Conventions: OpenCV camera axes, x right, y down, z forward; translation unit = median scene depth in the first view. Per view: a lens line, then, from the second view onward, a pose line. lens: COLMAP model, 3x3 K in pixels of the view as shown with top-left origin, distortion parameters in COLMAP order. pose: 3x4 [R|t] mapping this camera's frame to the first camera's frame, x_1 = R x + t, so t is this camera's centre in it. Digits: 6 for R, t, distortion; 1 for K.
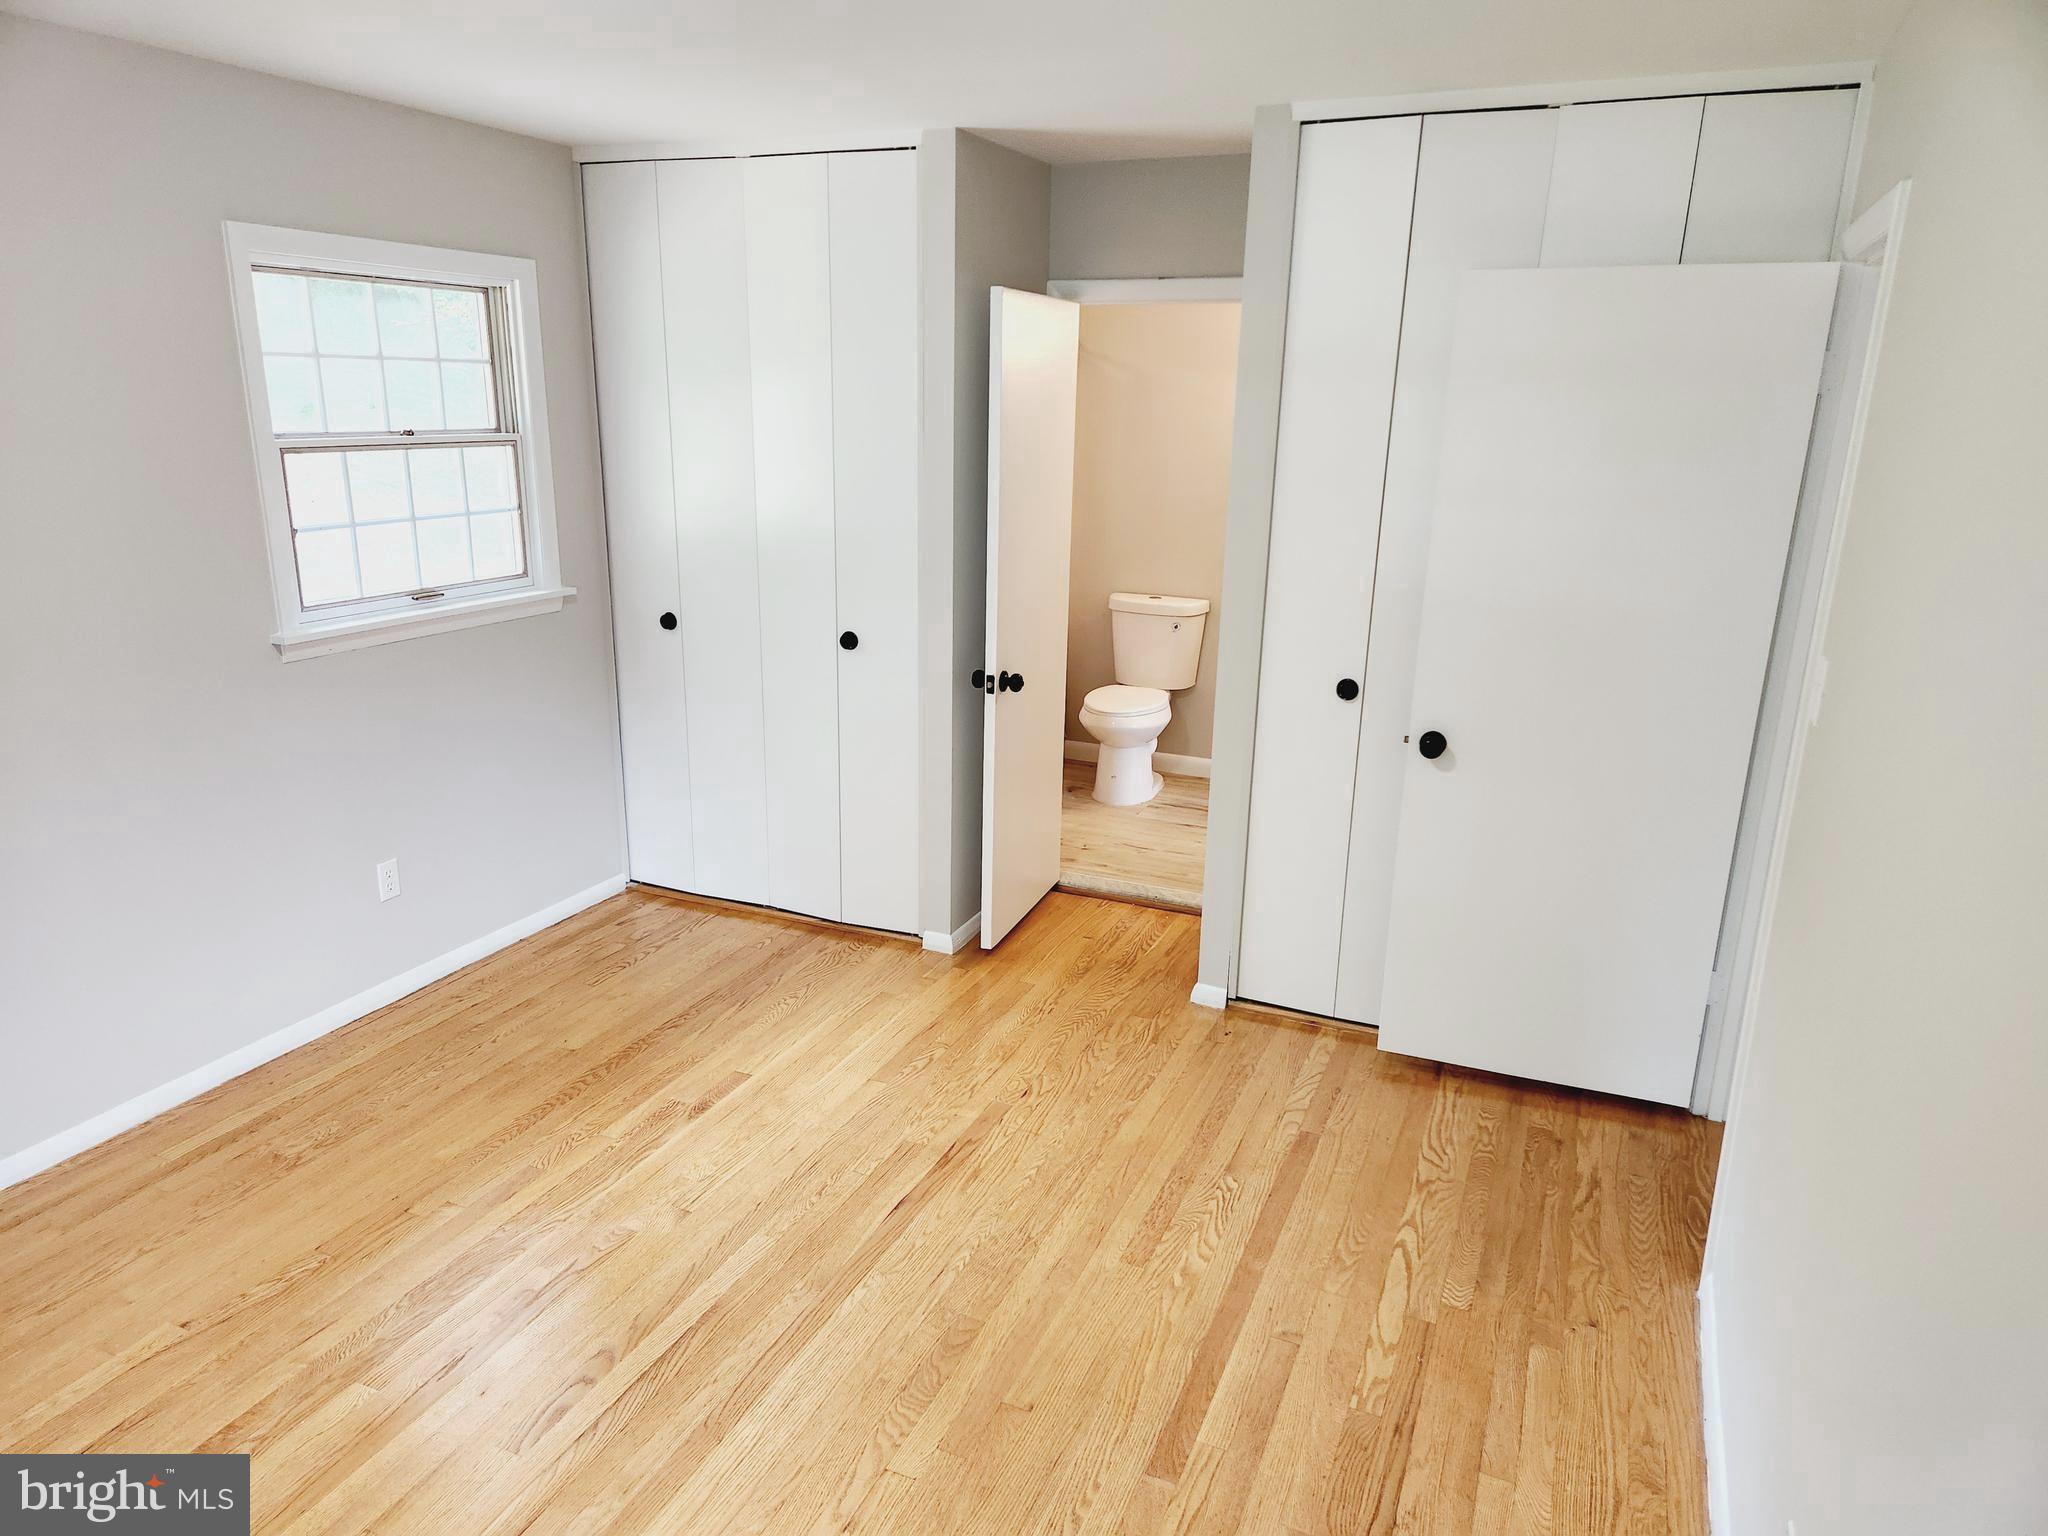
lens RADIAL K [[1354.2, 0, 1008.5], [0, 1354.2, 761.9], [0, 0, 1]] dist [0.081031, -0.073975]
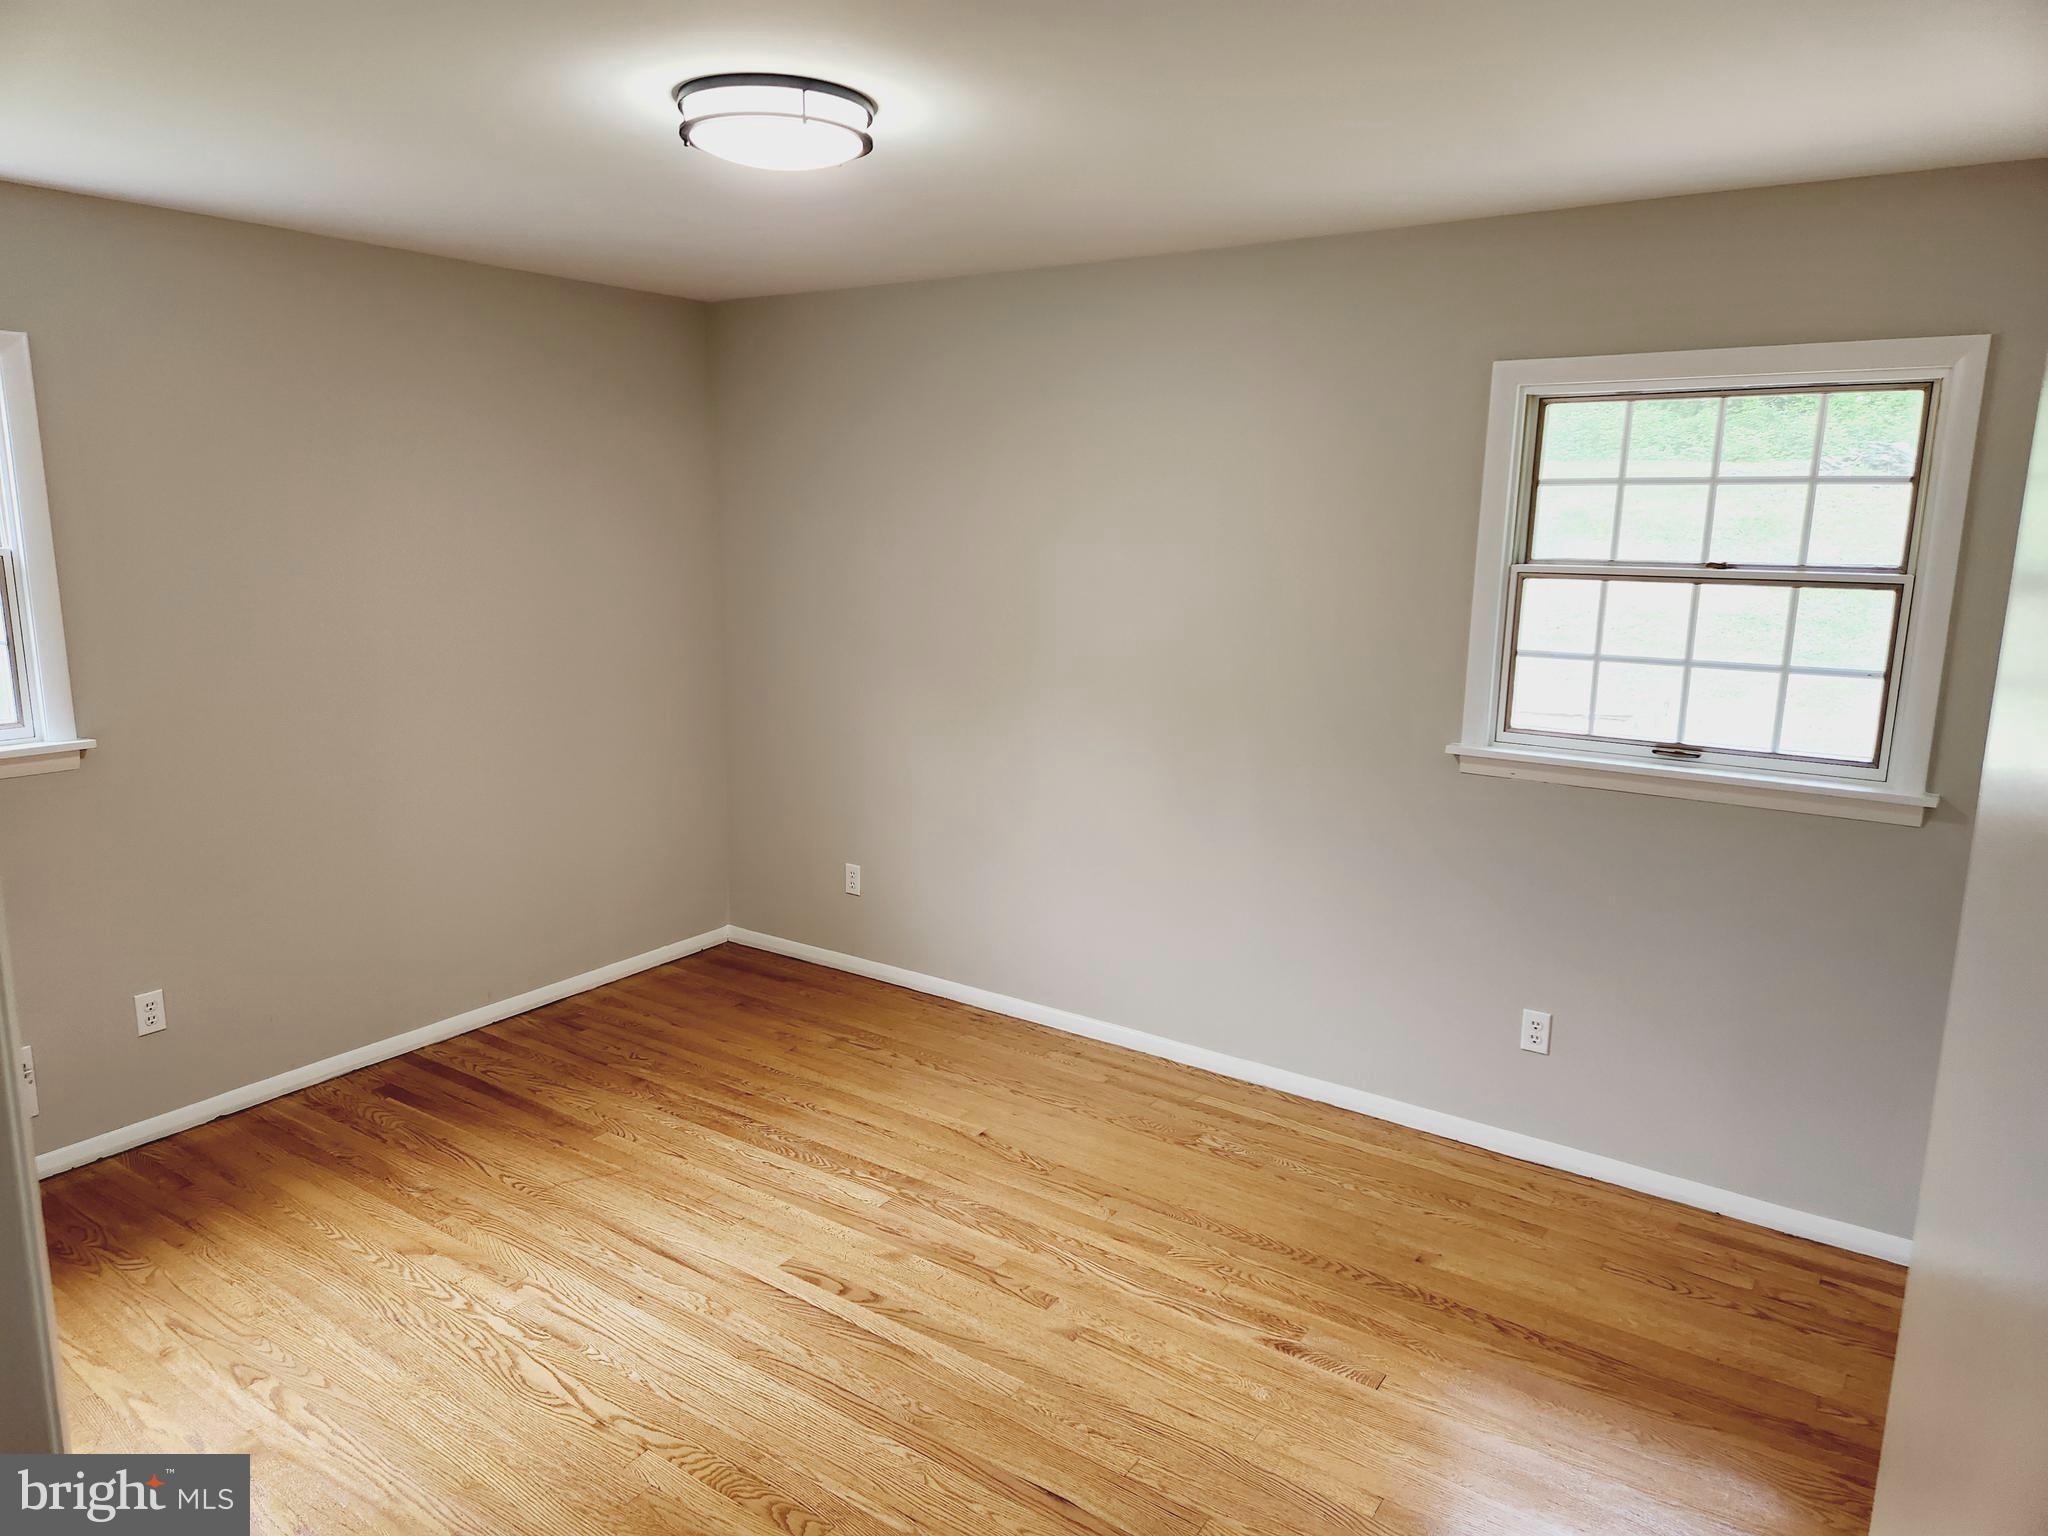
lens RADIAL K [[1354.2, 0, 998.7], [0, 1354.2, 748.4], [0, 0, 1]] dist [0.081031, -0.073975]
pose [[-0.197017, 0.153780, -0.968264, 0.536892], [-0.275055, 0.939287, 0.205144, -0.202115], [0.941026, 0.306742, -0.142758, 0.803833]]
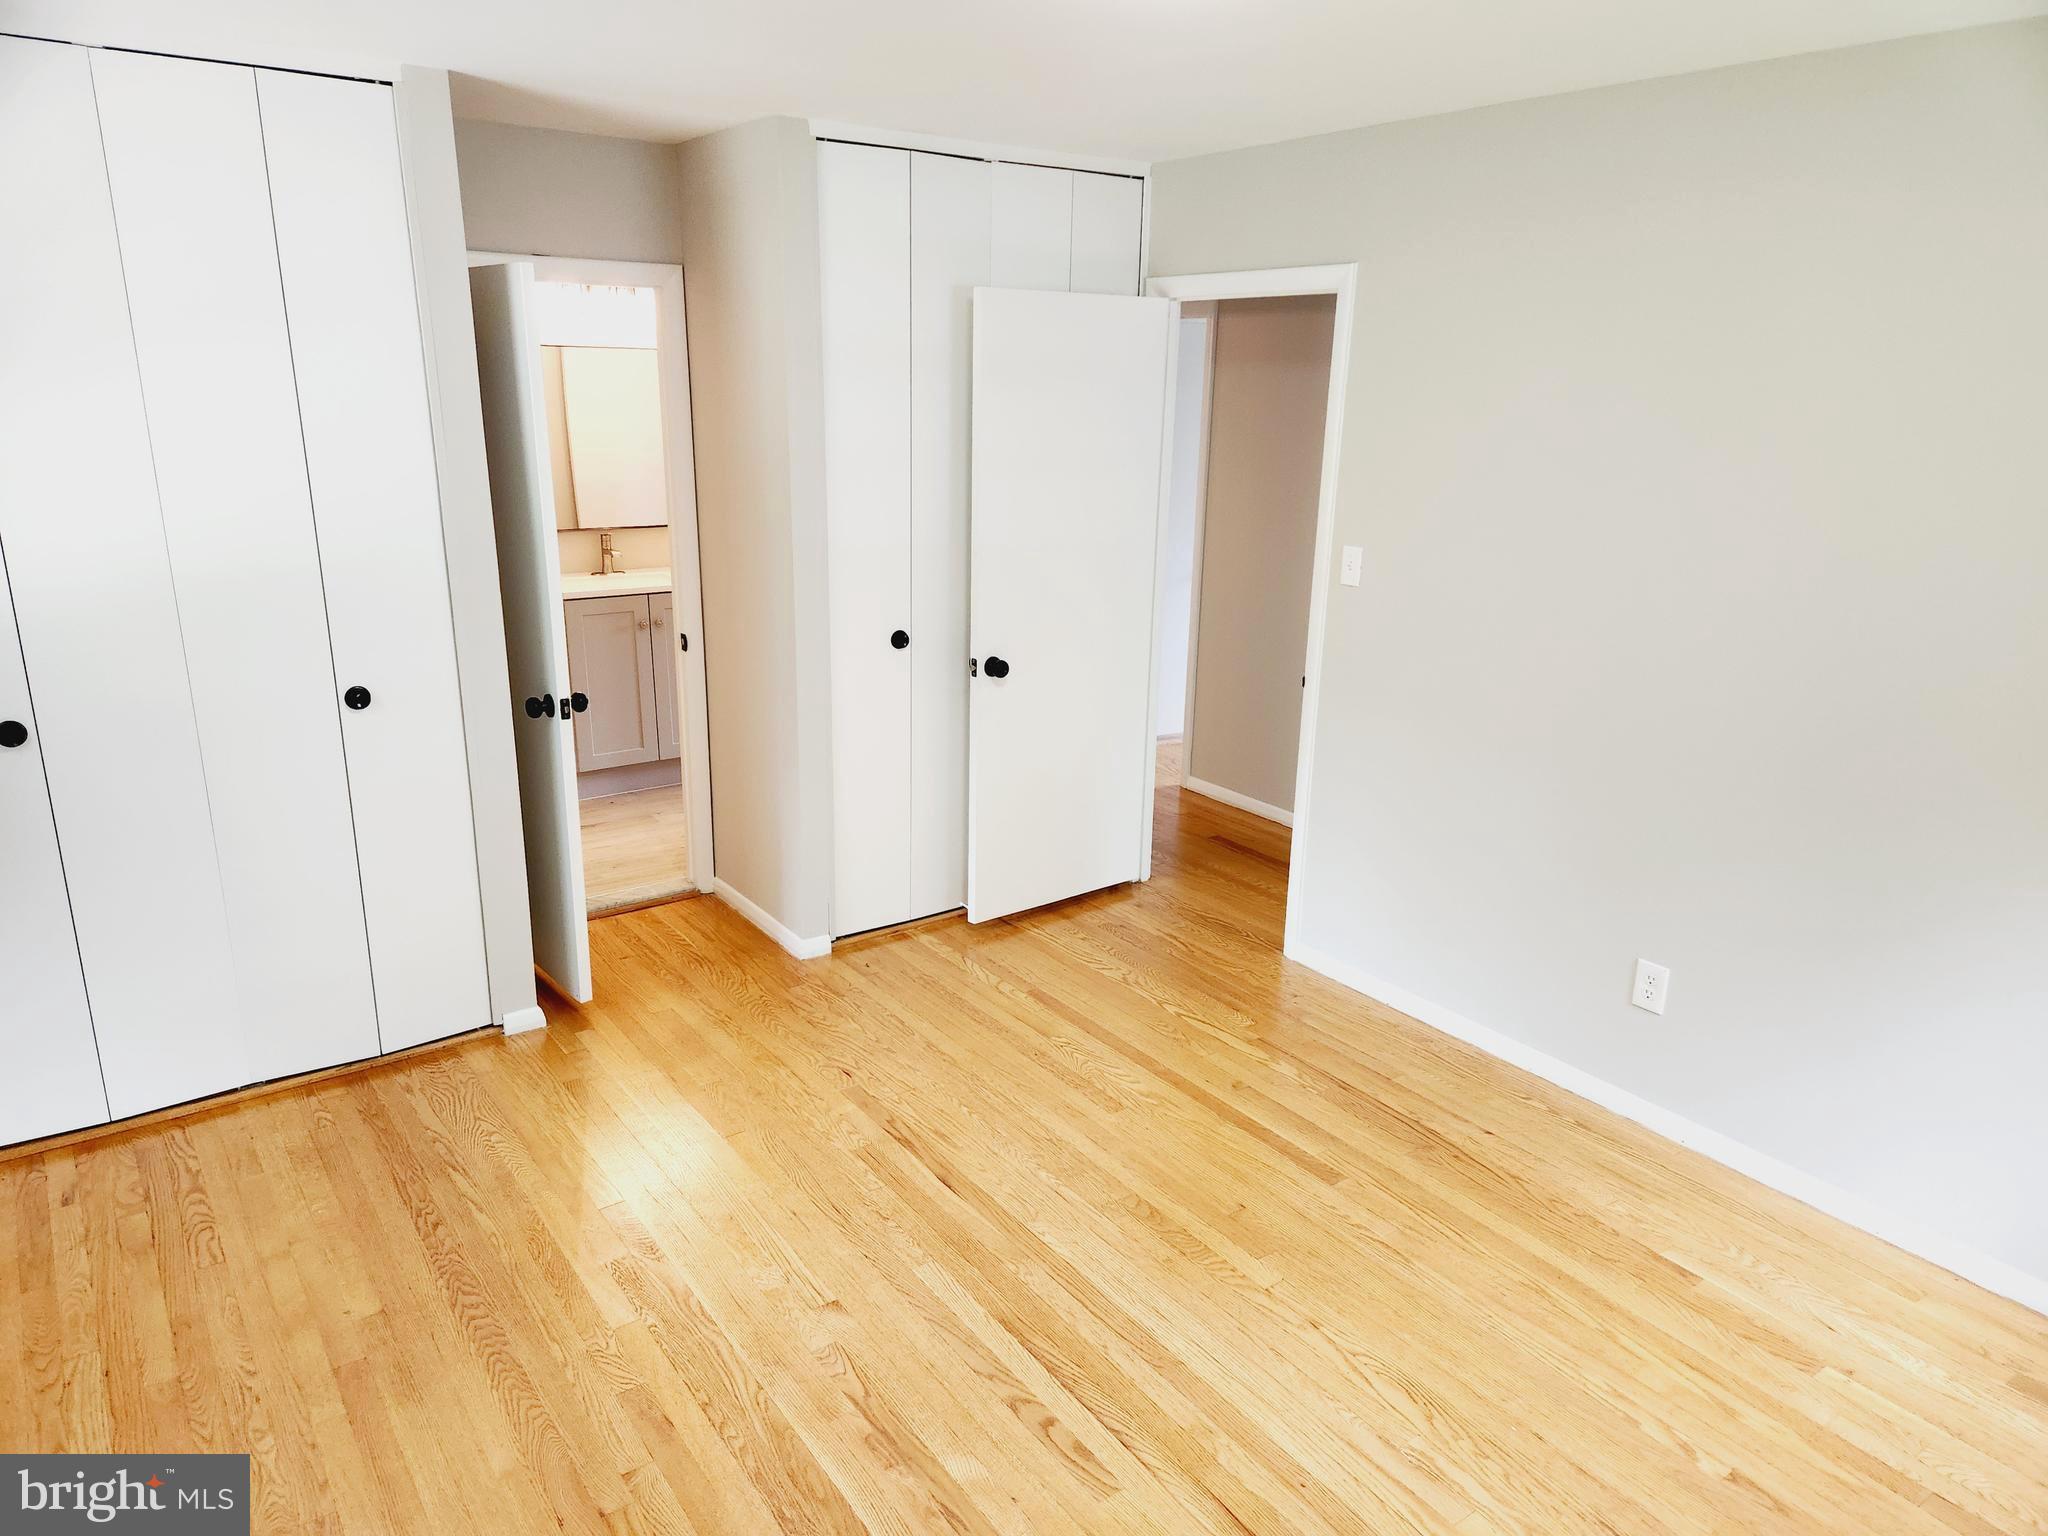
lens RADIAL K [[1354.2, 0, 1016.8], [0, 1354.2, 757.6], [0, 0, 1]] dist [0.081031, -0.073975]
pose [[0.507721, -0.243505, 0.826392, -0.700522], [0.220003, 0.964067, 0.148906, -0.108369], [-0.832957, 0.106206, 0.543050, 0.305509]]
